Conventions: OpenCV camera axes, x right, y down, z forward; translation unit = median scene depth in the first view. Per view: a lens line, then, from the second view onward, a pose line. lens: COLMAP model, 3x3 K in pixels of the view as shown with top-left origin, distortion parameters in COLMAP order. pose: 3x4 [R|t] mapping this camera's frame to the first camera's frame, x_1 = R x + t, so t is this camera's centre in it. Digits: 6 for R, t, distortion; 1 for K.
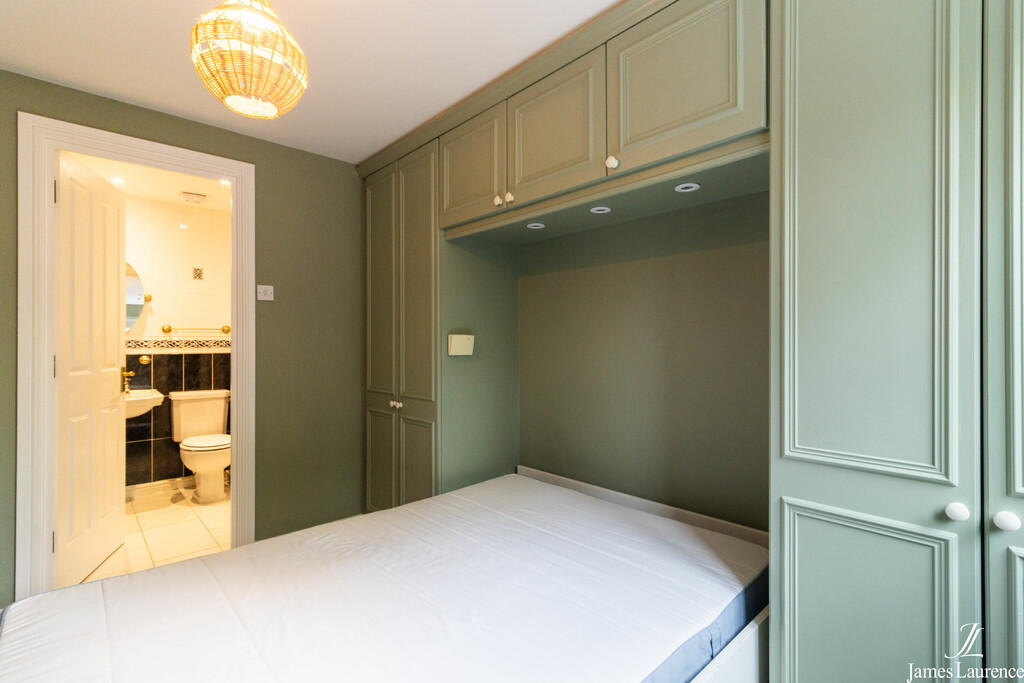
lens RADIAL K [[473.6, 0, 512.2], [0, 473.6, 338.9], [0, 0, 1]] dist [0.004613, 0.000857]
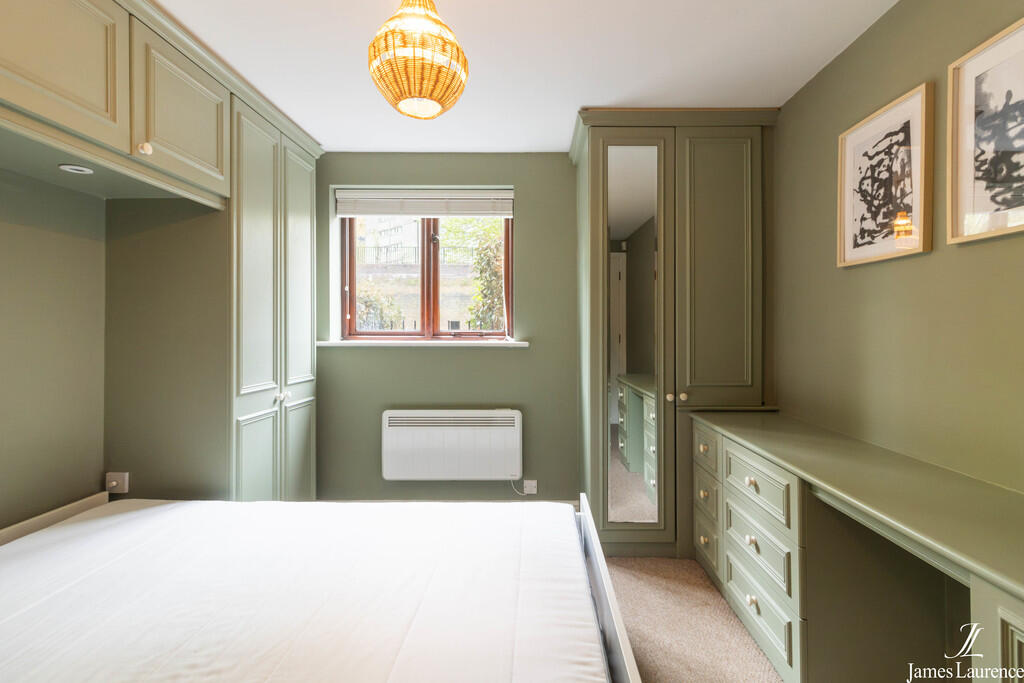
lens RADIAL K [[473.6, 0, 512.2], [0, 473.6, 338.9], [0, 0, 1]] dist [0.004613, 0.000857]
pose [[-0.705746, -0.011303, 0.708374, -1.055370], [-0.006059, 0.999932, 0.009919, 0.012913], [-0.708439, 0.002709, -0.705767, 1.166704]]
